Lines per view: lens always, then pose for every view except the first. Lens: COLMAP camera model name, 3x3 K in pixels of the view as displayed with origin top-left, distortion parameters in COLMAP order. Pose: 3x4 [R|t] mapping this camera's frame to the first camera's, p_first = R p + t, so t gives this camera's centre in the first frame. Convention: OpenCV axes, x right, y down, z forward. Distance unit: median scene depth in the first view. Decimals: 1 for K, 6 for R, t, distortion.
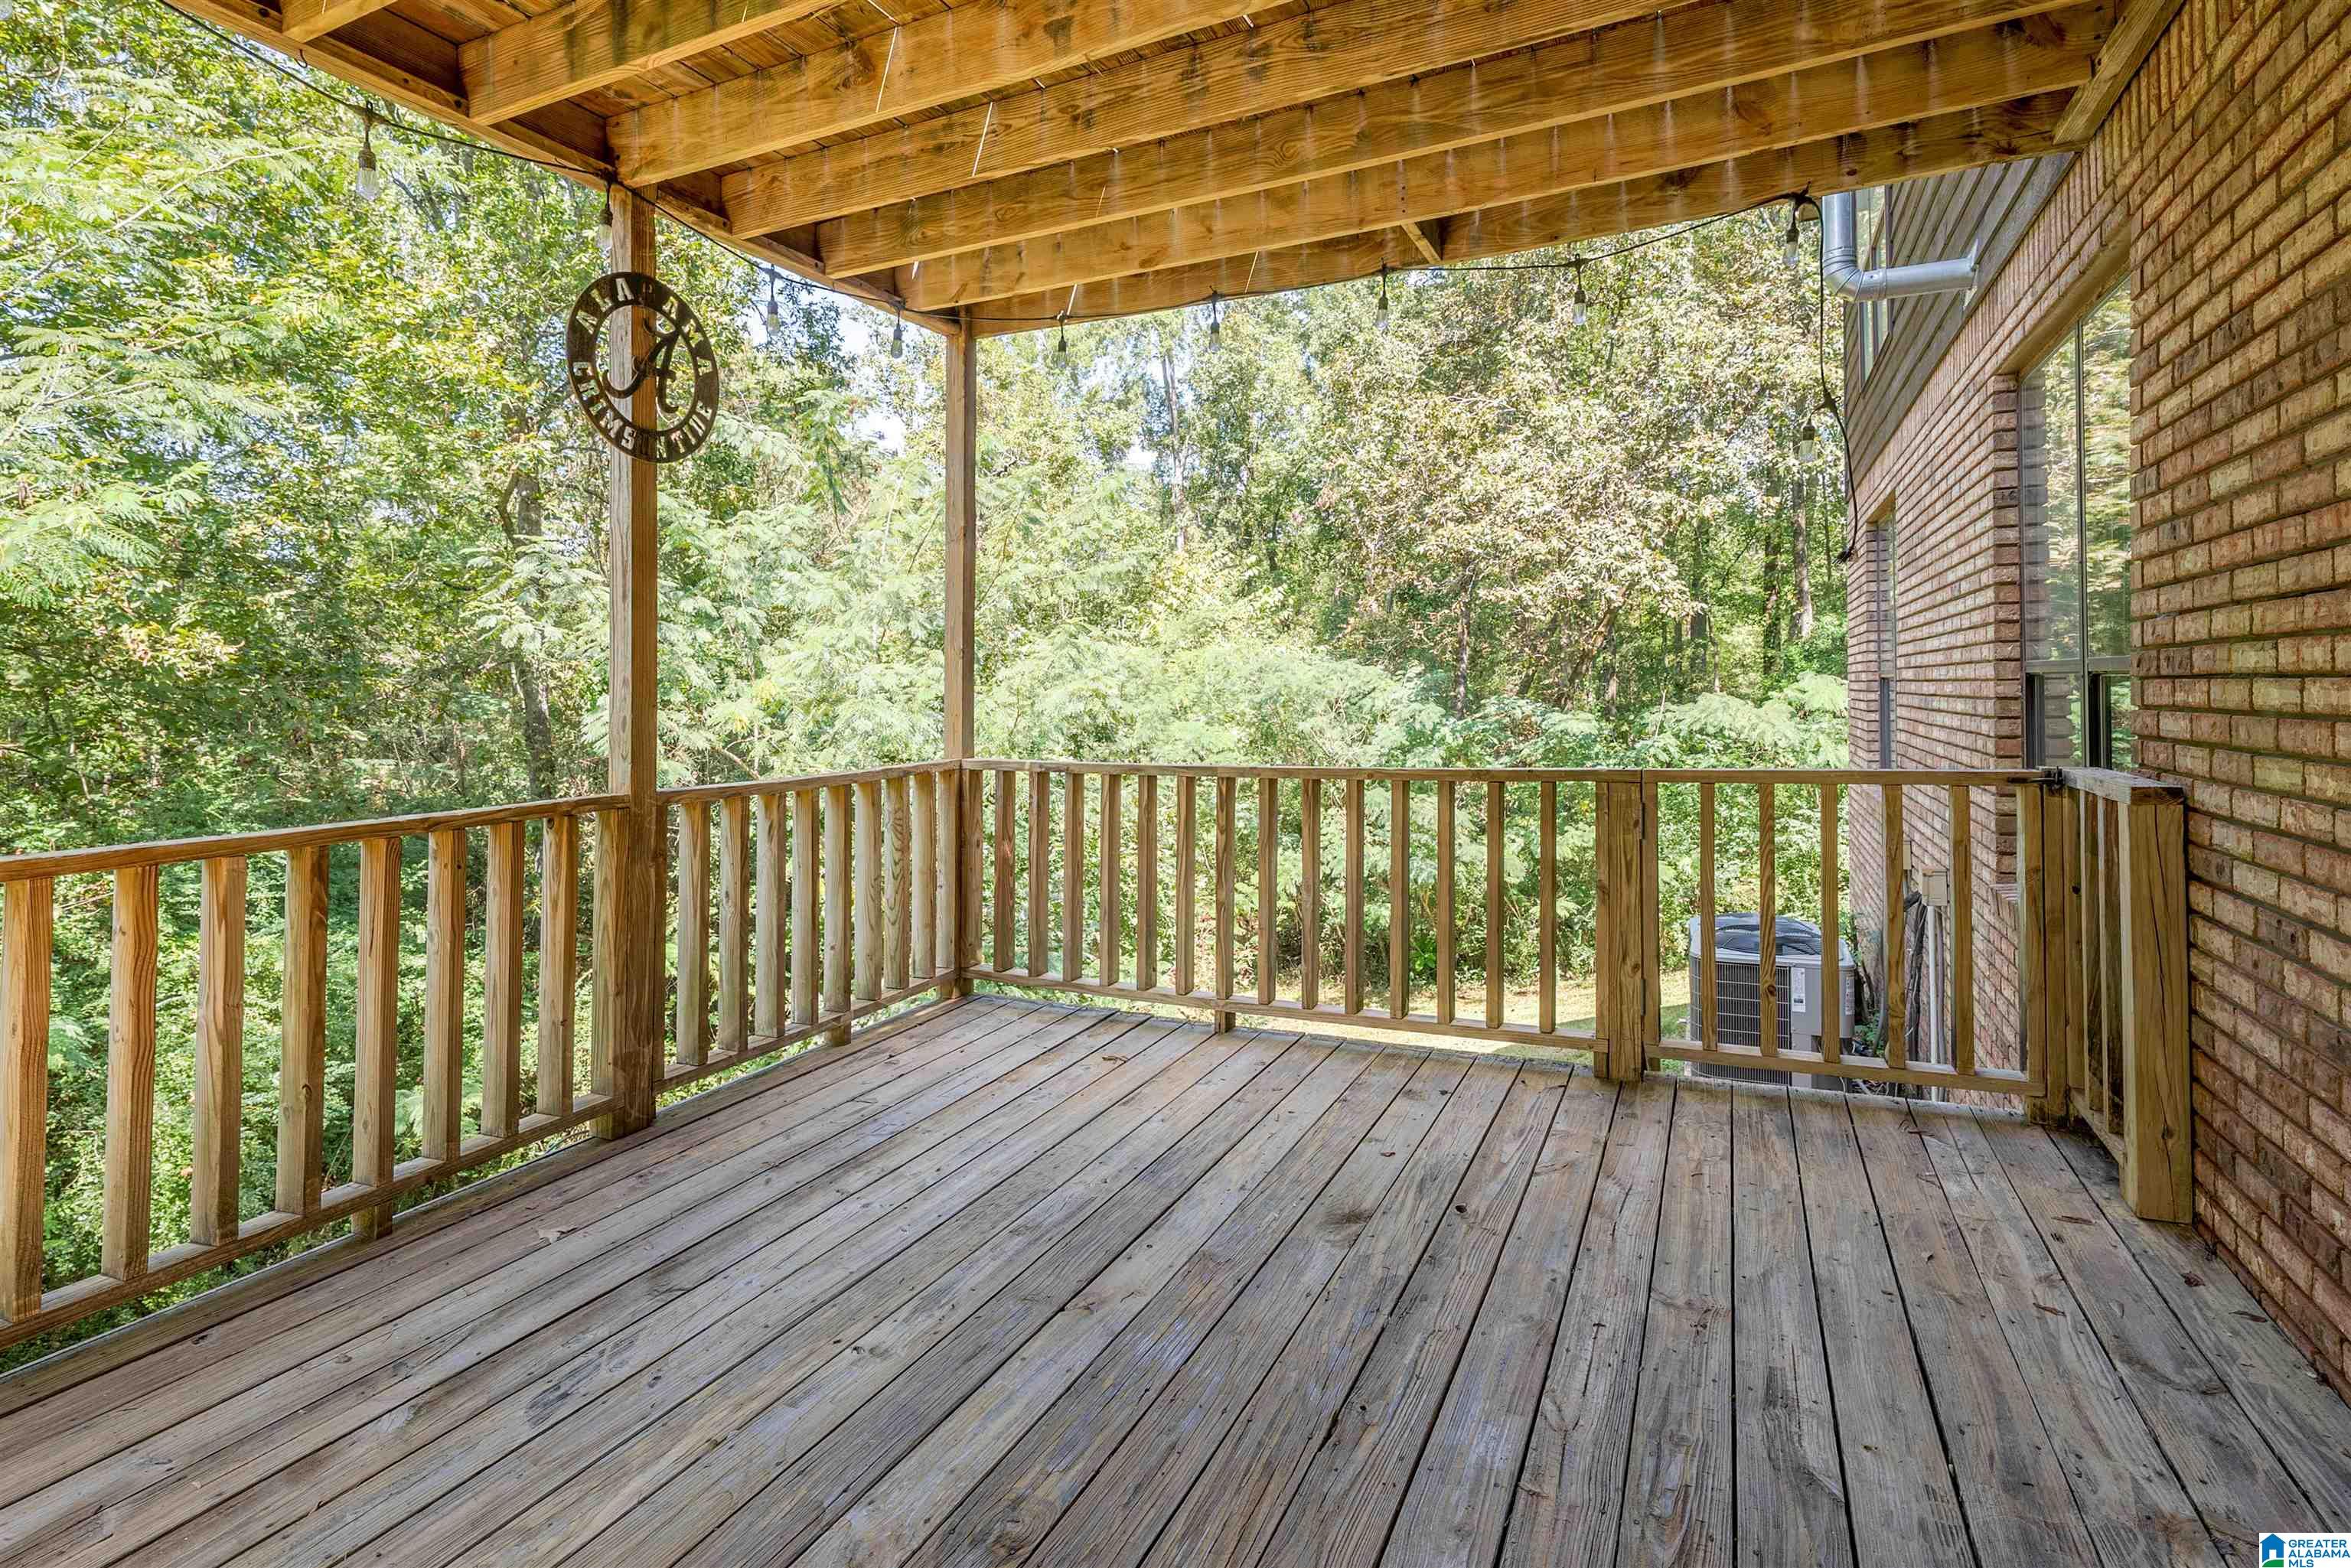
lens RADIAL K [[1160.4, 0, 1215.5], [0, 1160.4, 742.5], [0, 0, 1]] dist [-0.002207, -0.000090]
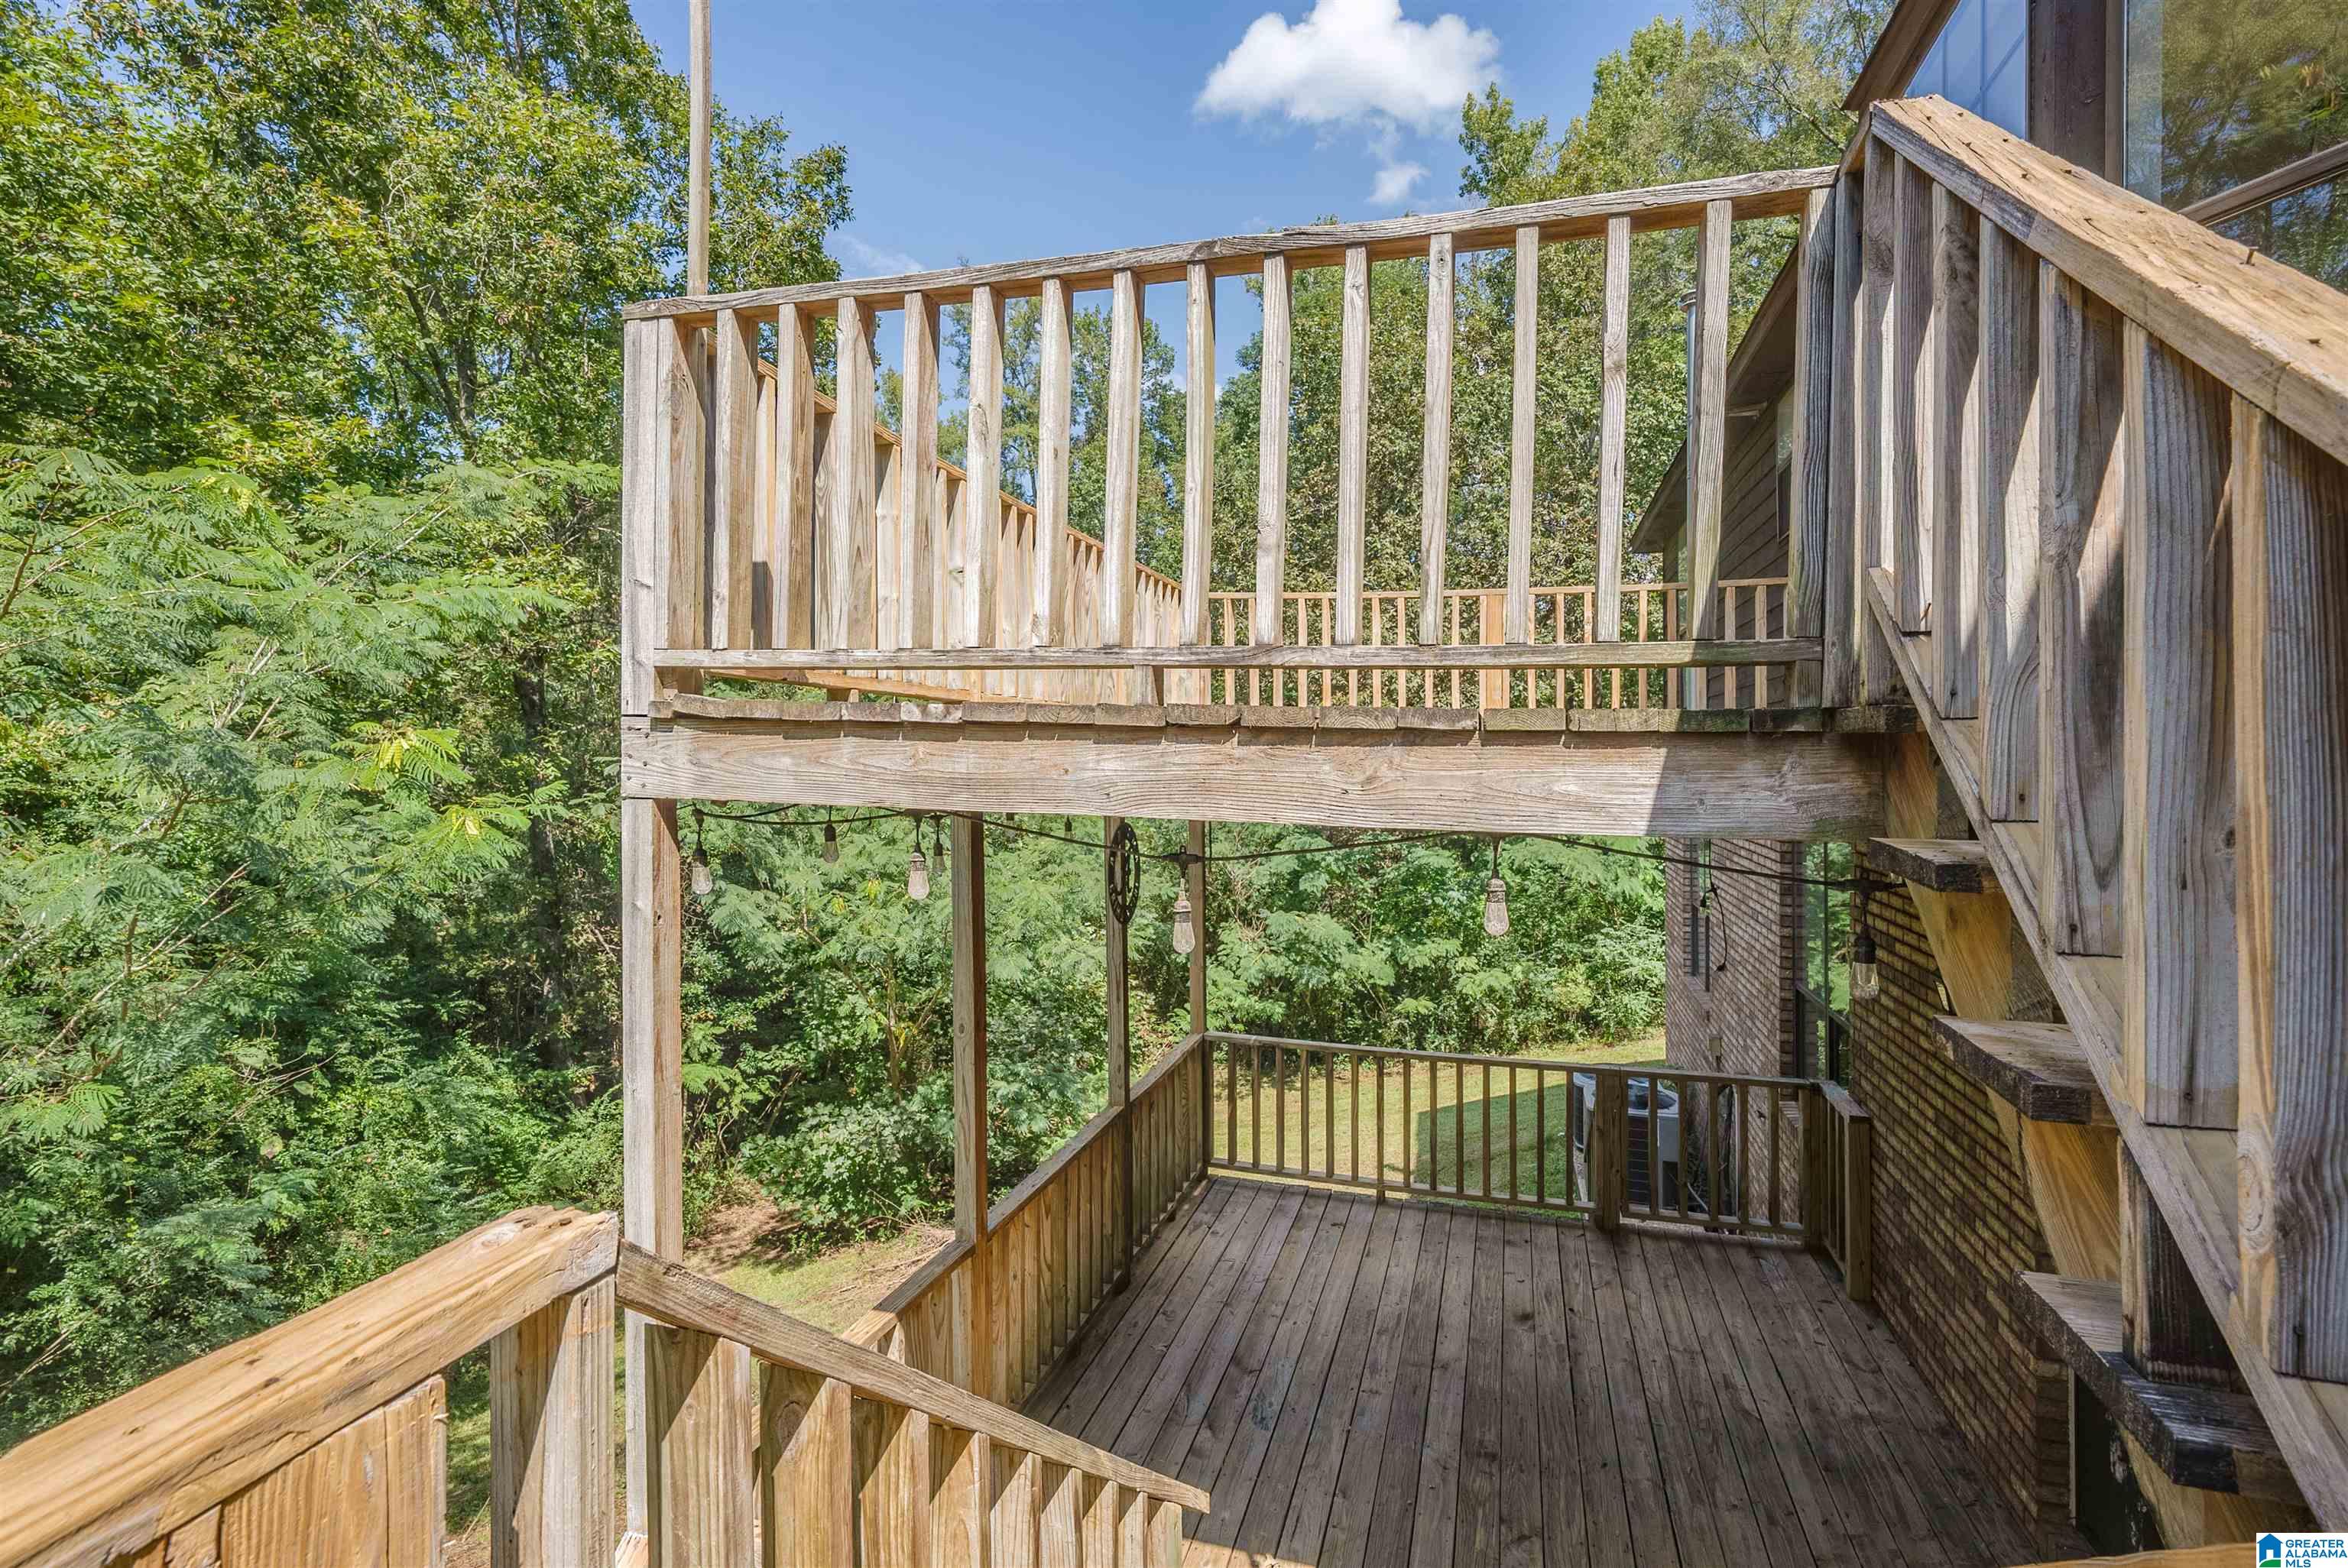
lens RADIAL K [[1158.8, 0, 1169.0], [0, 1158.8, 771.8], [0, 0, 1]] dist [-0.002207, -0.000090]
pose [[0.989092, 0.008927, 0.147029, -0.921655], [-0.009446, 0.999951, 0.002826, -0.649407], [-0.146997, -0.004184, 0.989128, -1.111435]]
